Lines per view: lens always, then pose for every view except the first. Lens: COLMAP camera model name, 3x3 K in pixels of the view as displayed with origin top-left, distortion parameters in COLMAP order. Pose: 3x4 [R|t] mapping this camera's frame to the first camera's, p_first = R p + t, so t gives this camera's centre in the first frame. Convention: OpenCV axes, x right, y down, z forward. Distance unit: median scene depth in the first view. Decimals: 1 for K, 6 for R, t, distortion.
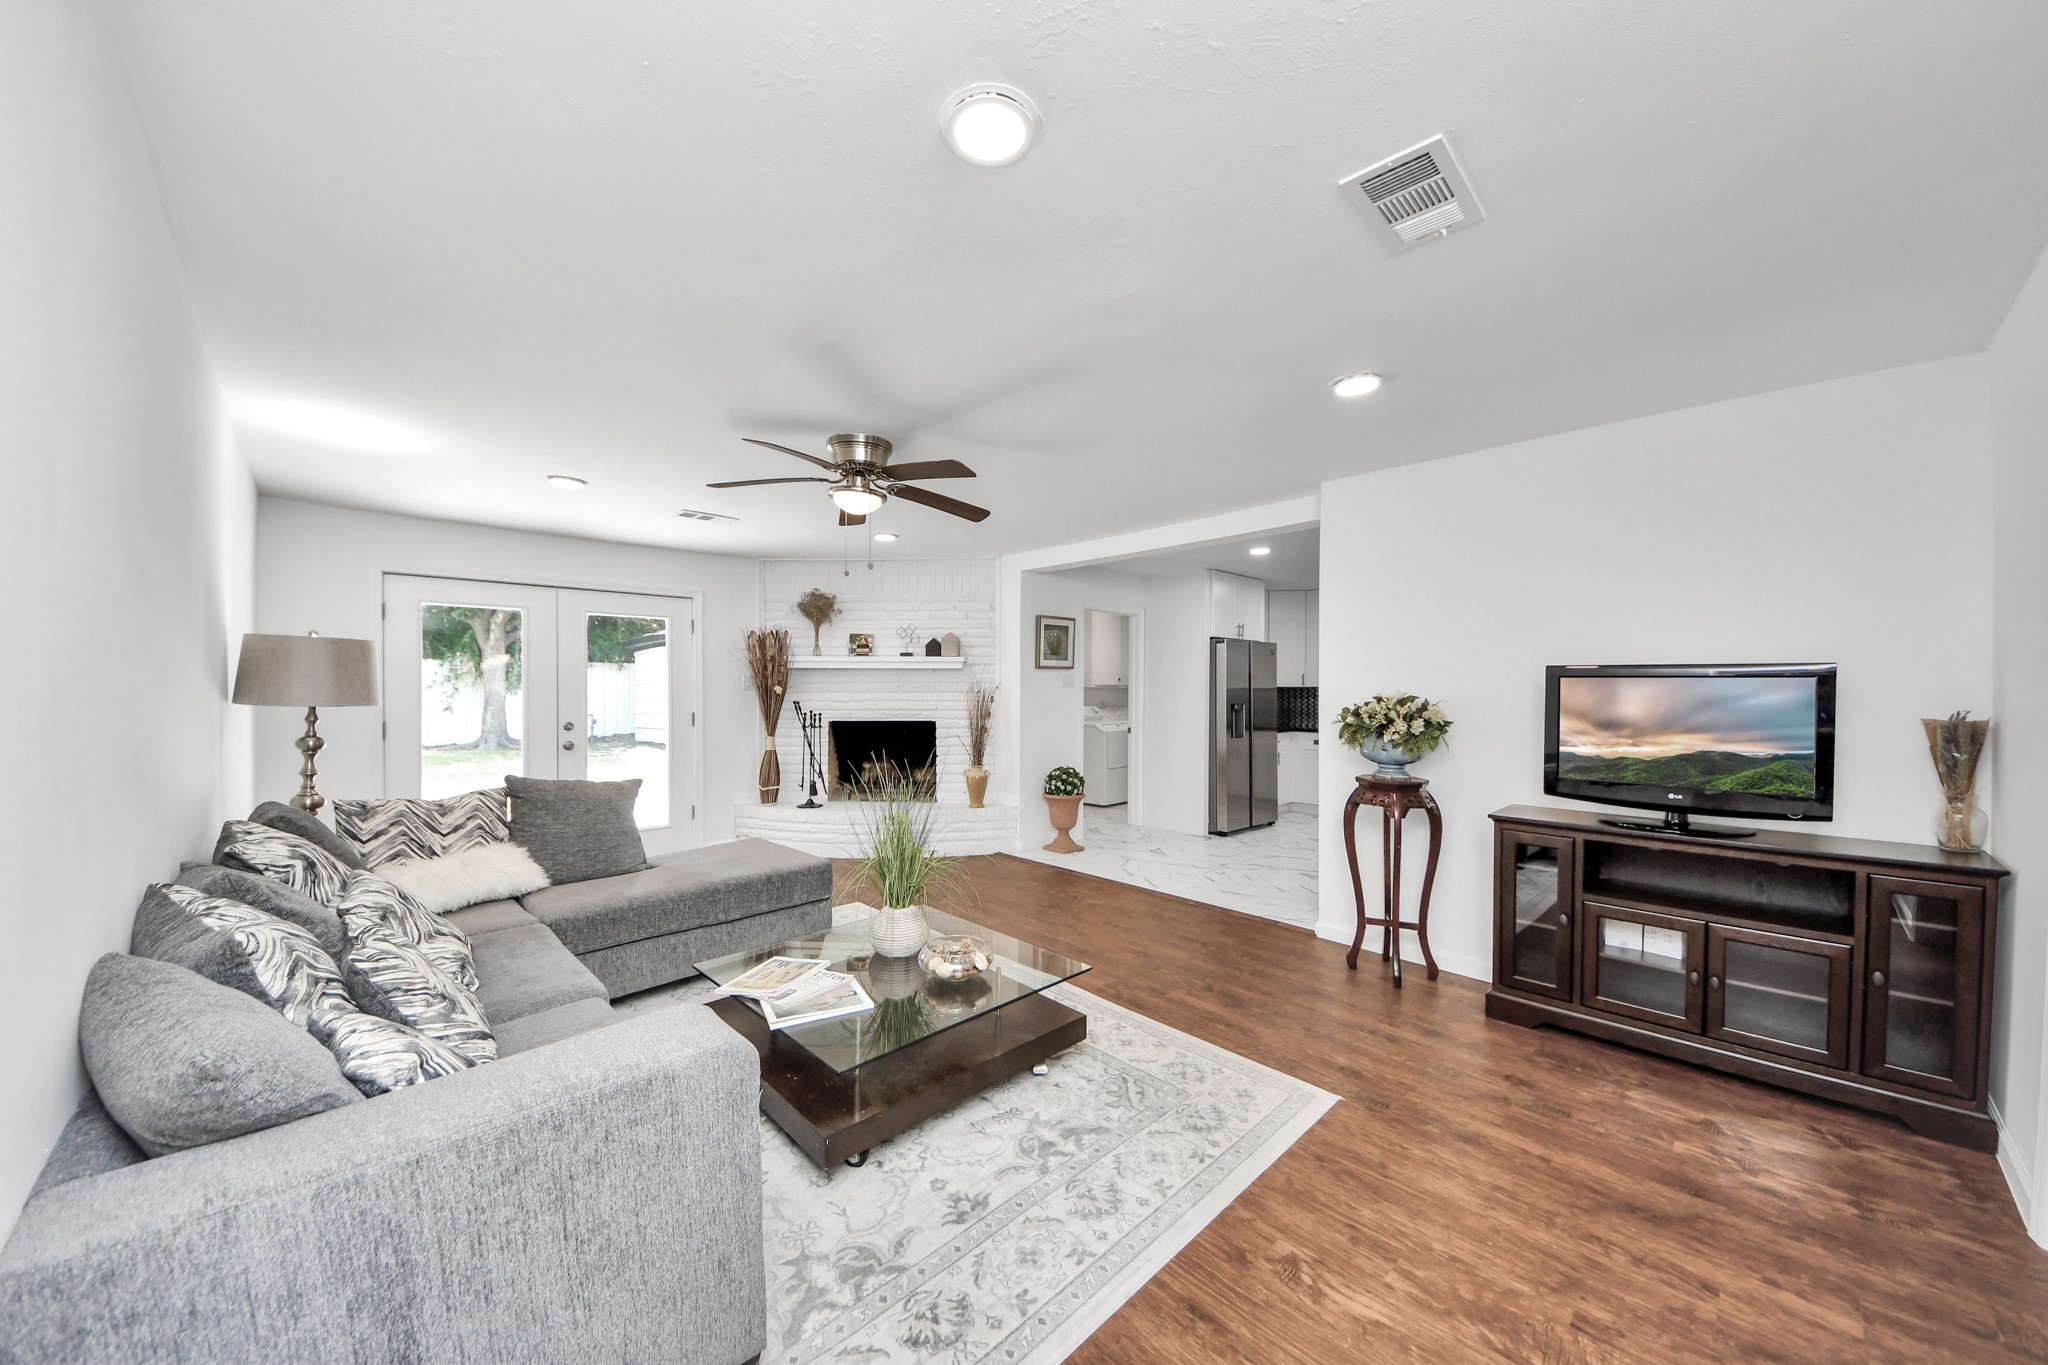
lens RADIAL K [[721.4, 0, 1022.9], [0, 721.4, 691.1], [0, 0, 1]] dist [0.040574, -0.026702]
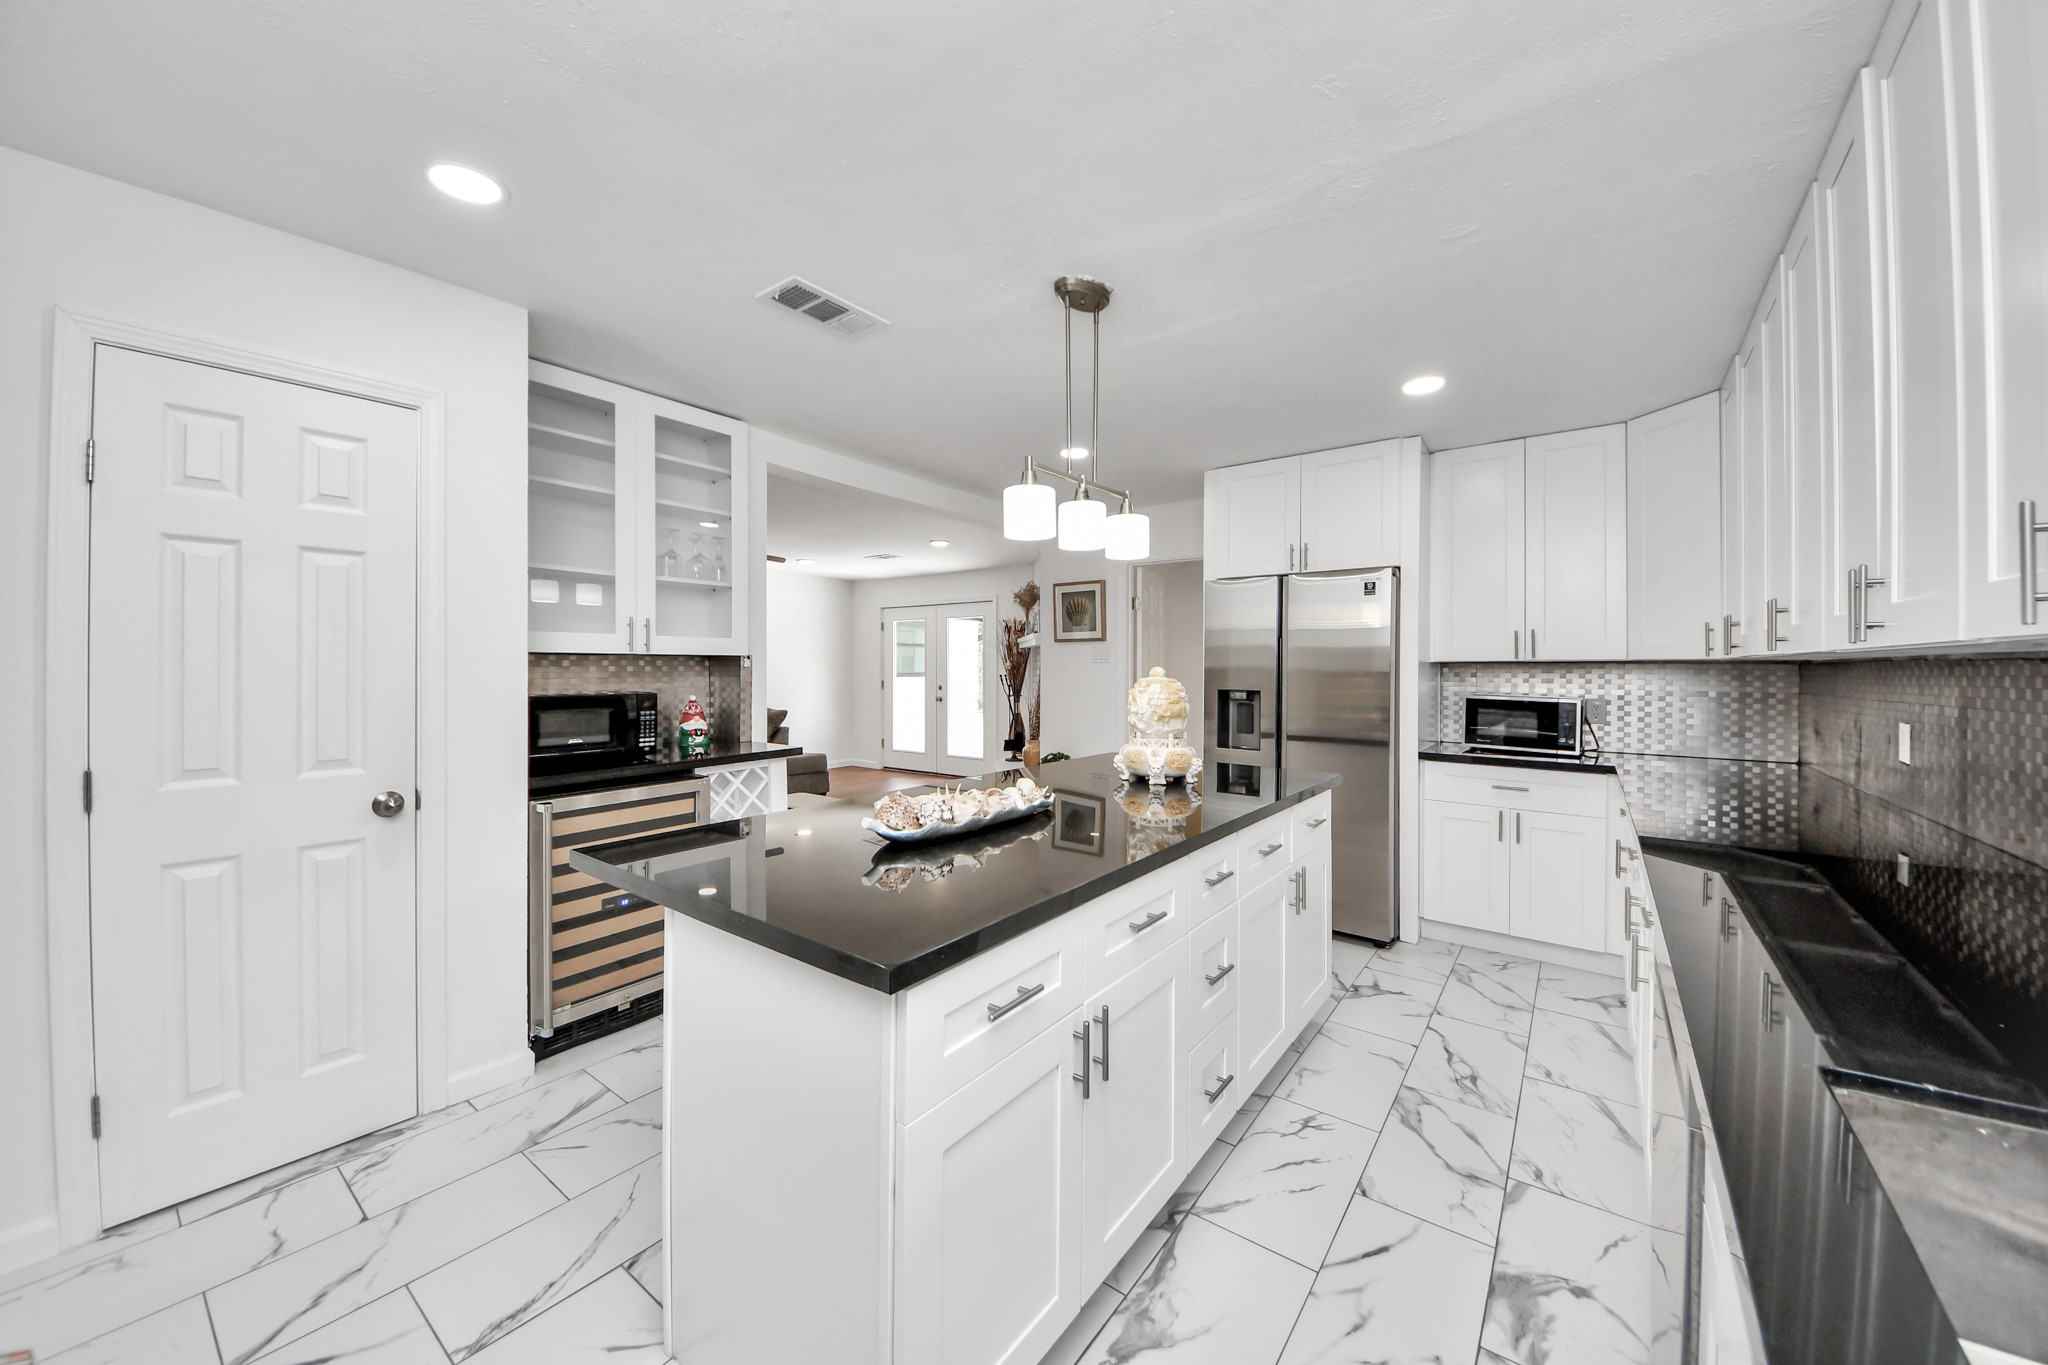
lens RADIAL K [[718.8, 0, 1013.2], [0, 718.8, 682.3], [0, 0, 1]] dist [0.039872, -0.026685]
pose [[0.150795, 0.023415, -0.988288, 1.666672], [-0.002698, 0.999725, 0.023274, -0.003610], [0.988561, -0.000843, 0.150816, 1.479923]]
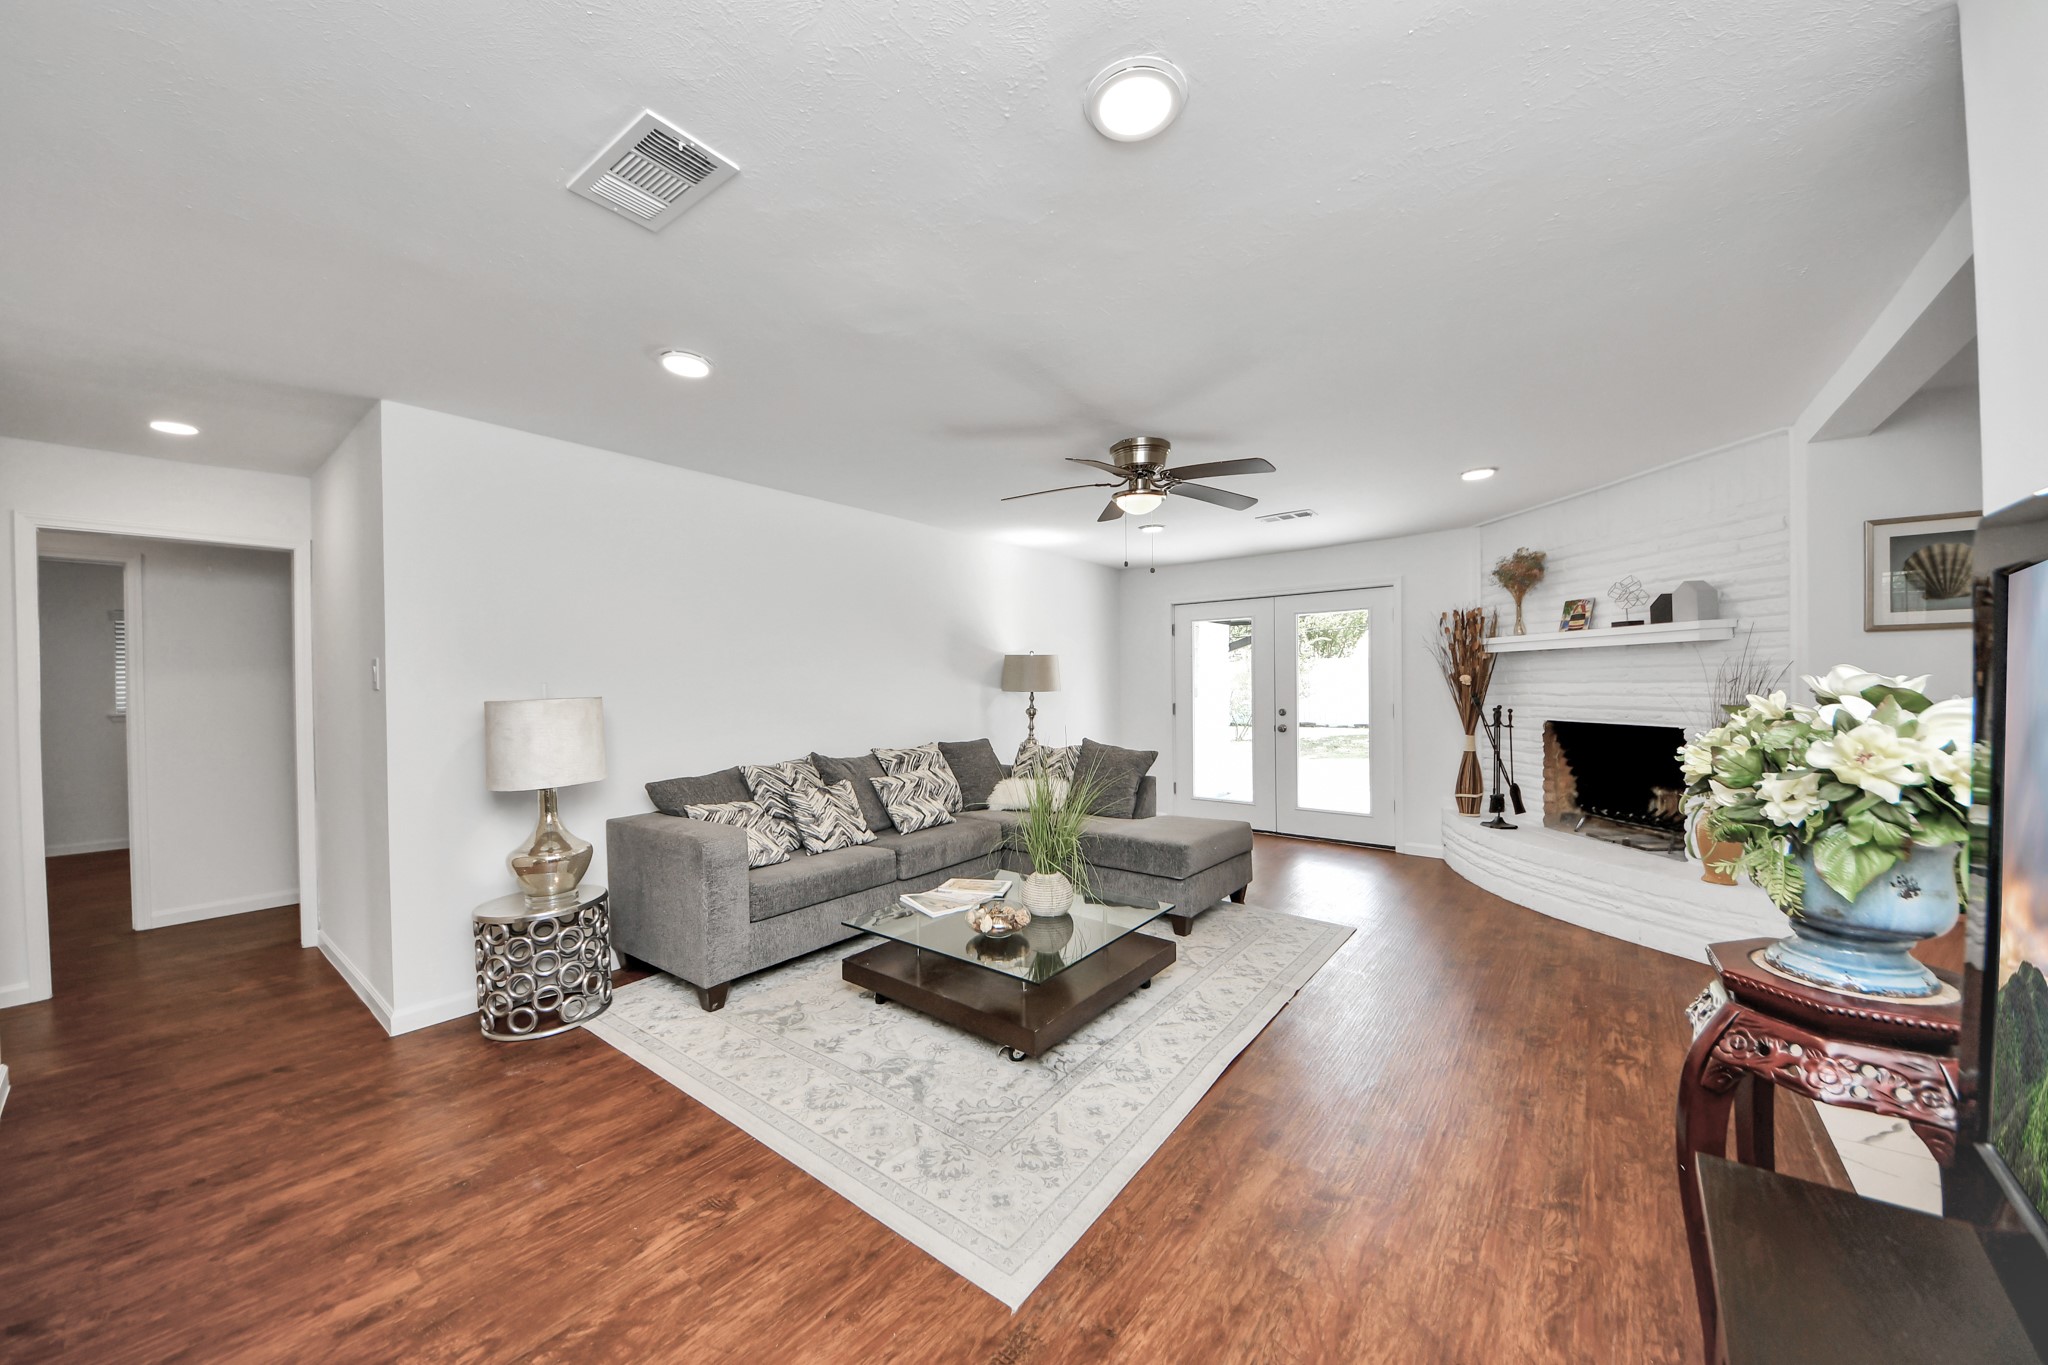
lens RADIAL K [[718.8, 0, 1013.2], [0, 718.8, 682.3], [0, 0, 1]] dist [0.039872, -0.026685]
pose [[0.132797, -0.006205, -0.991124, 0.777401], [0.004940, 0.999972, -0.005598, 0.006219], [0.991131, -0.004153, 0.132824, 0.664050]]
